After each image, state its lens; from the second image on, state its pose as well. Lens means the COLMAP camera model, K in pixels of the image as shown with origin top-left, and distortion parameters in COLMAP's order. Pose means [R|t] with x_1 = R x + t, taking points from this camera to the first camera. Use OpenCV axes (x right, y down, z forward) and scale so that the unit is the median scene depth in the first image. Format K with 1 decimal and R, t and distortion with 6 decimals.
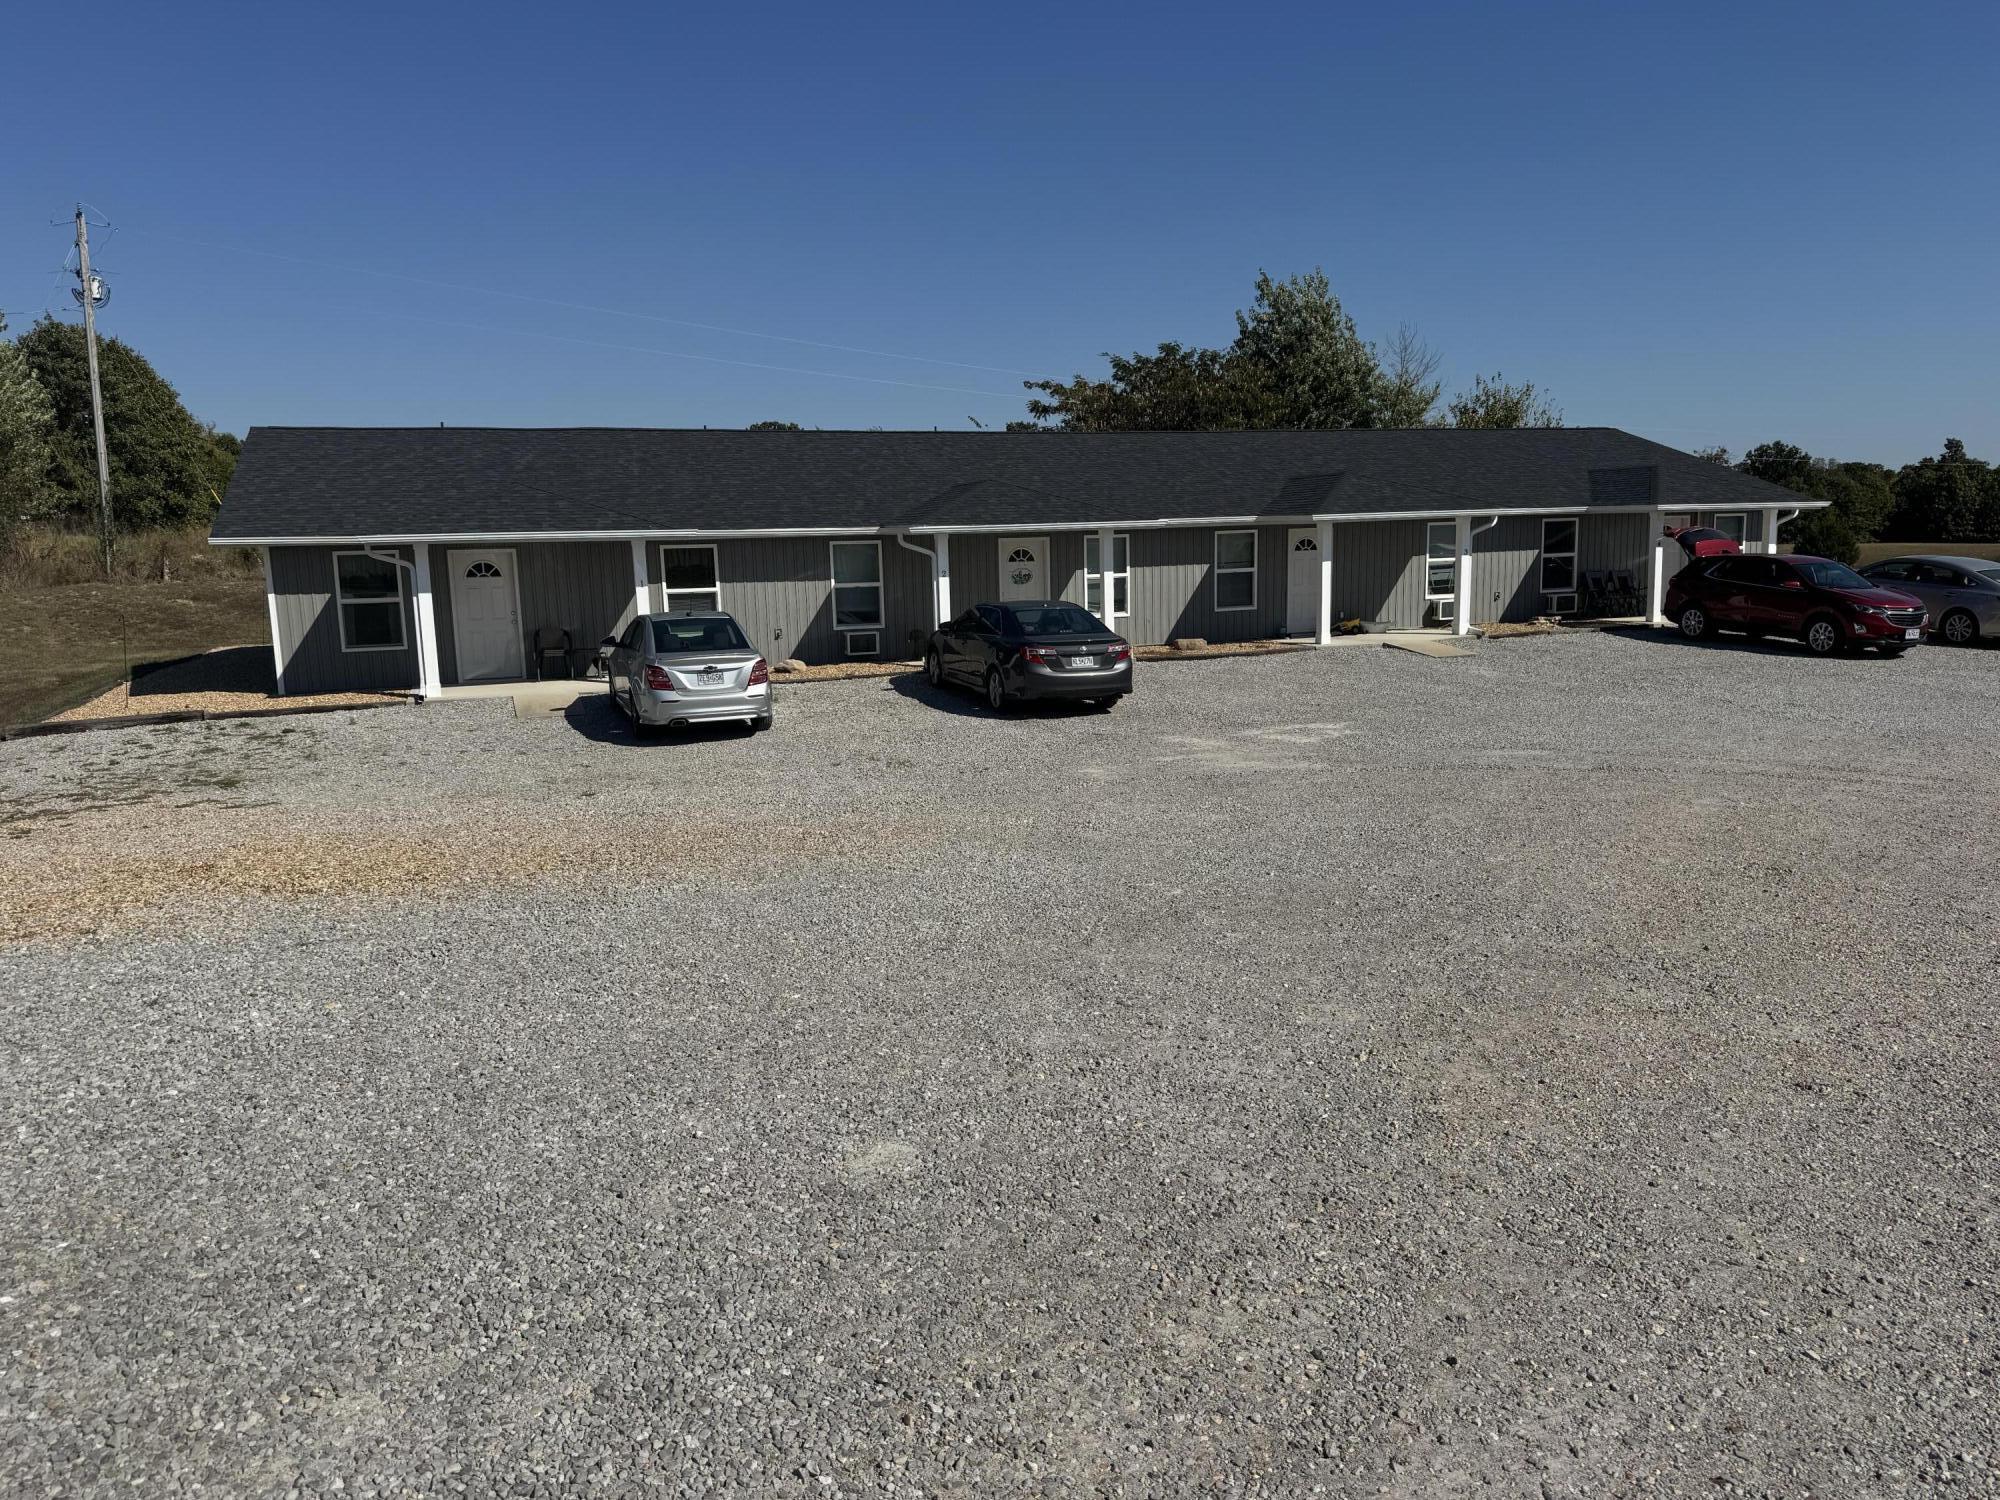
lens RADIAL K [[1400.3, 0, 1000.0], [0, 1400.3, 750.0], [0, 0, 1]] dist [0.134507, -0.184900]
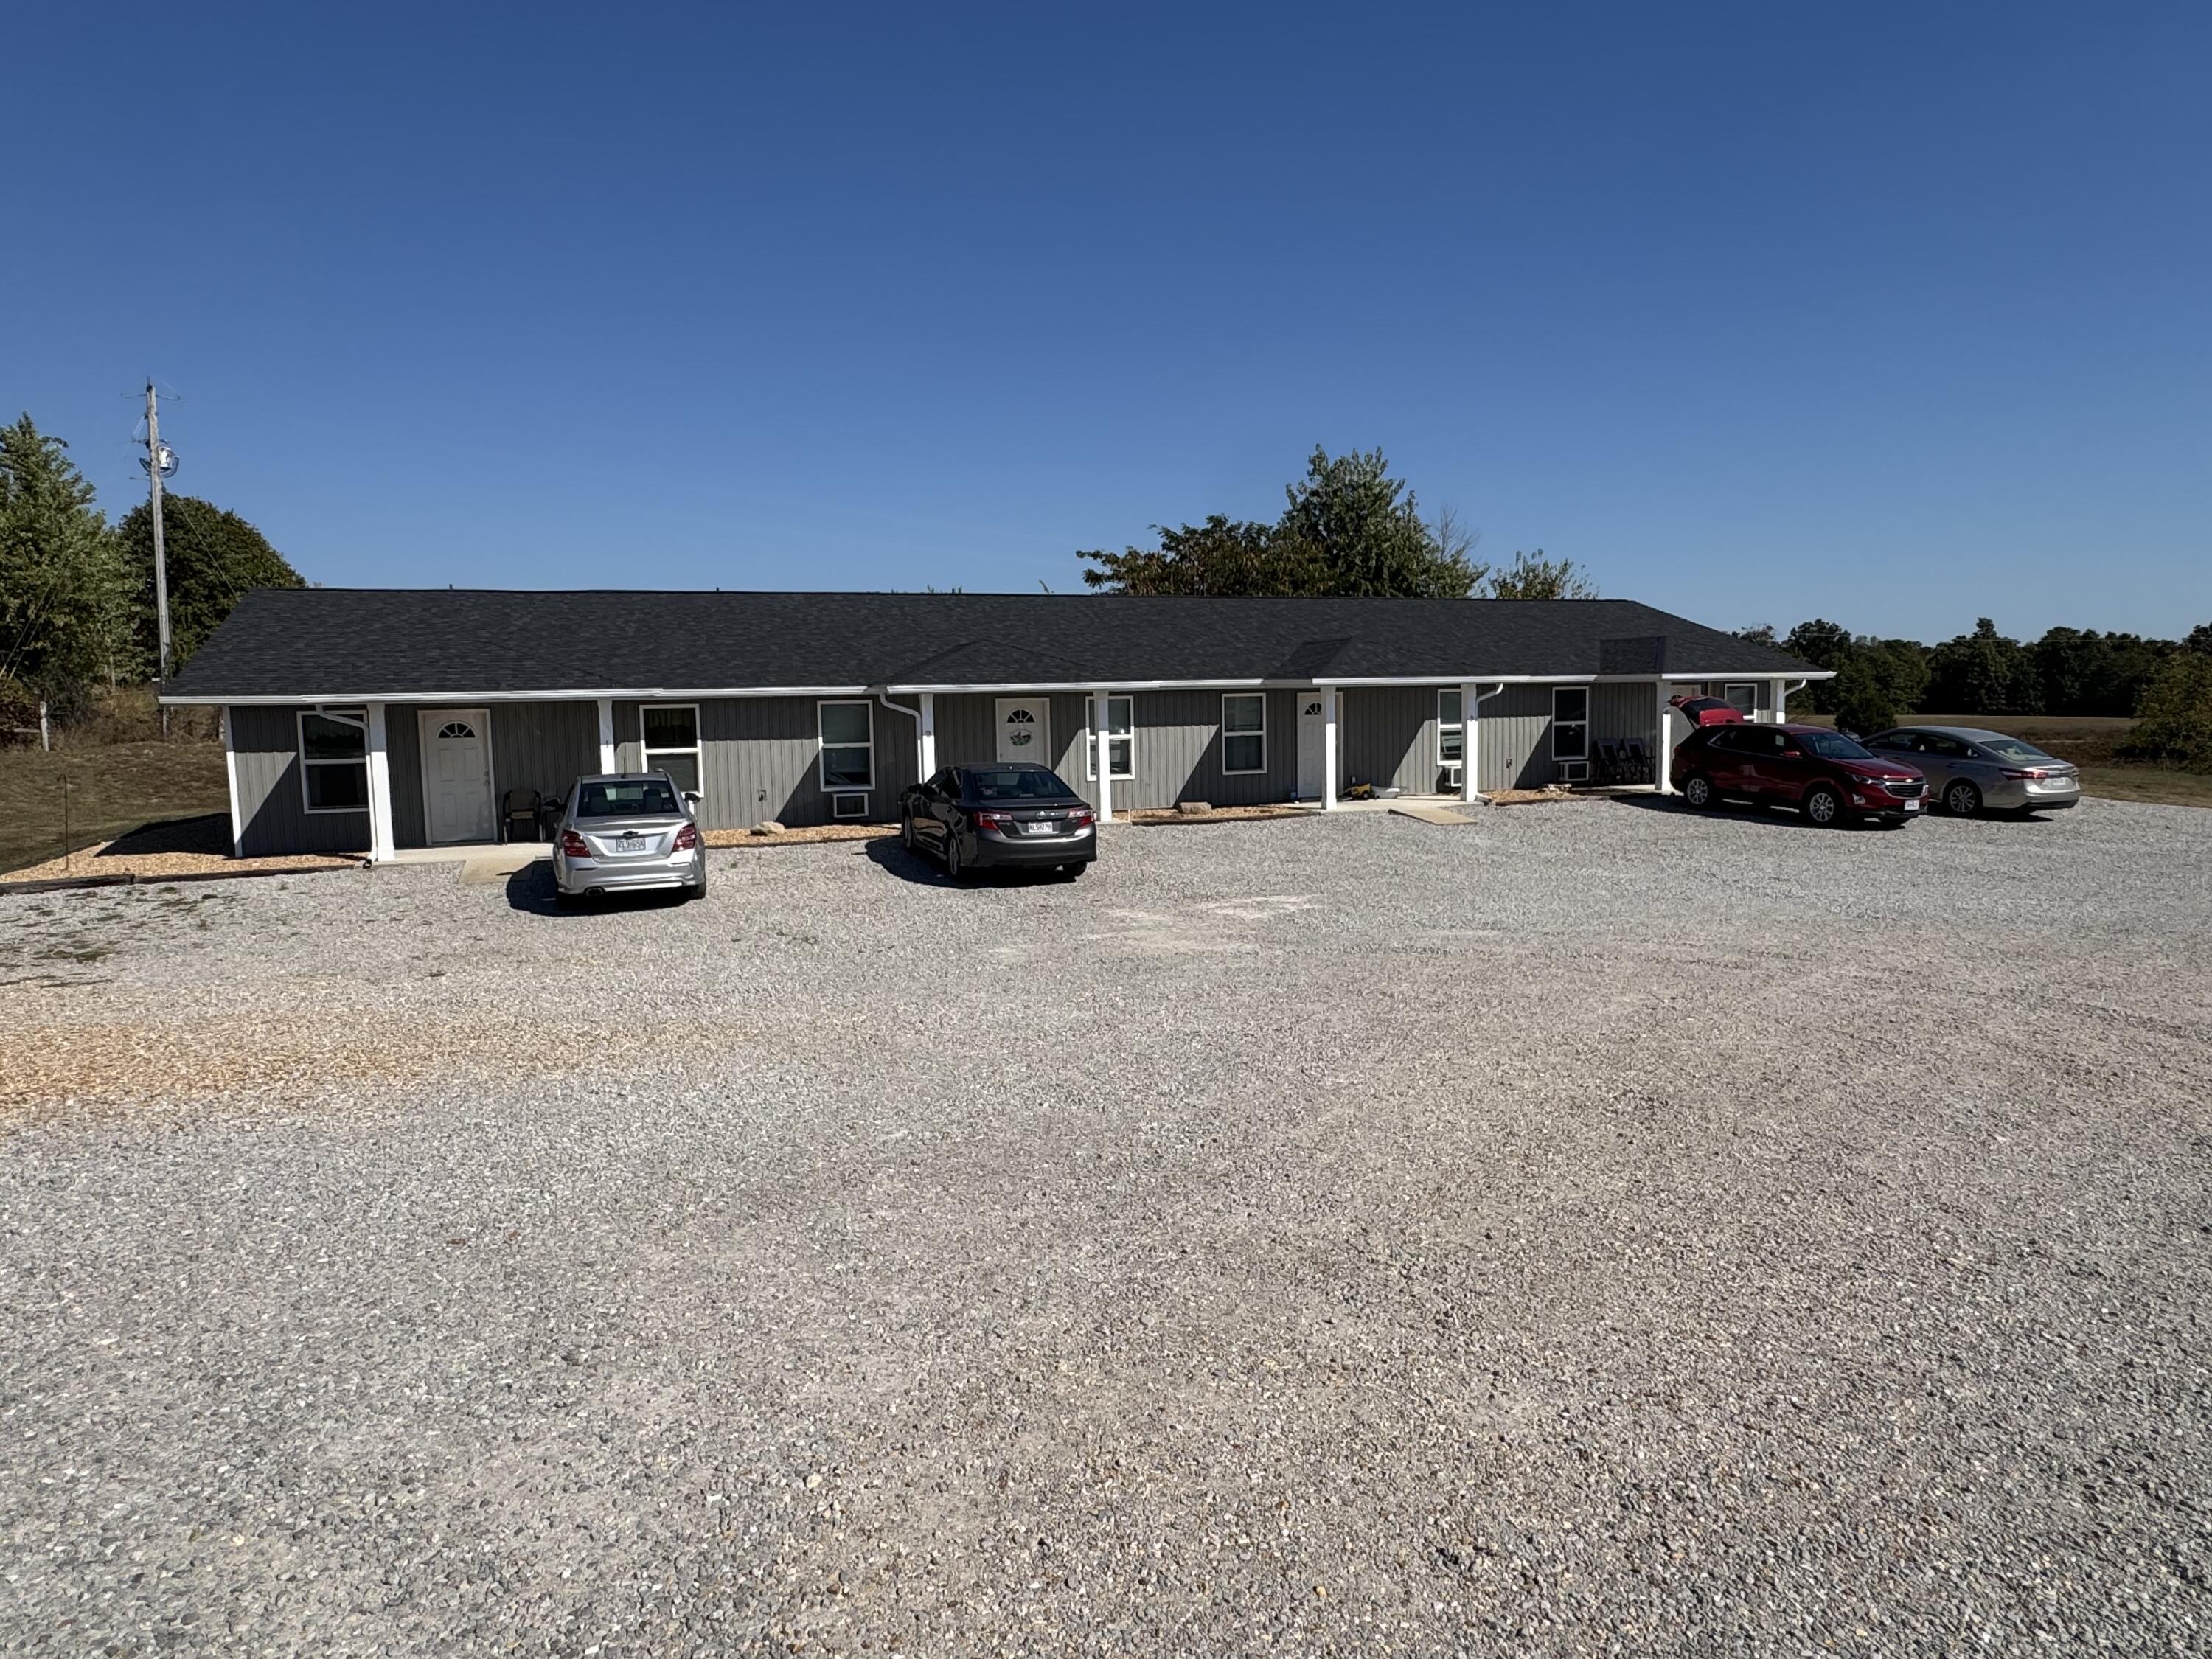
lens RADIAL K [[1345.1, 0, 1105.7], [0, 1345.1, 798.3], [0, 0, 1]] dist [0.001435, -0.001198]
pose [[0.999980, 0.006365, -0.000142, 0.076280], [-0.006356, 0.996939, -0.077931, -0.009331], [-0.000354, 0.077930, 0.996959, 0.071800]]
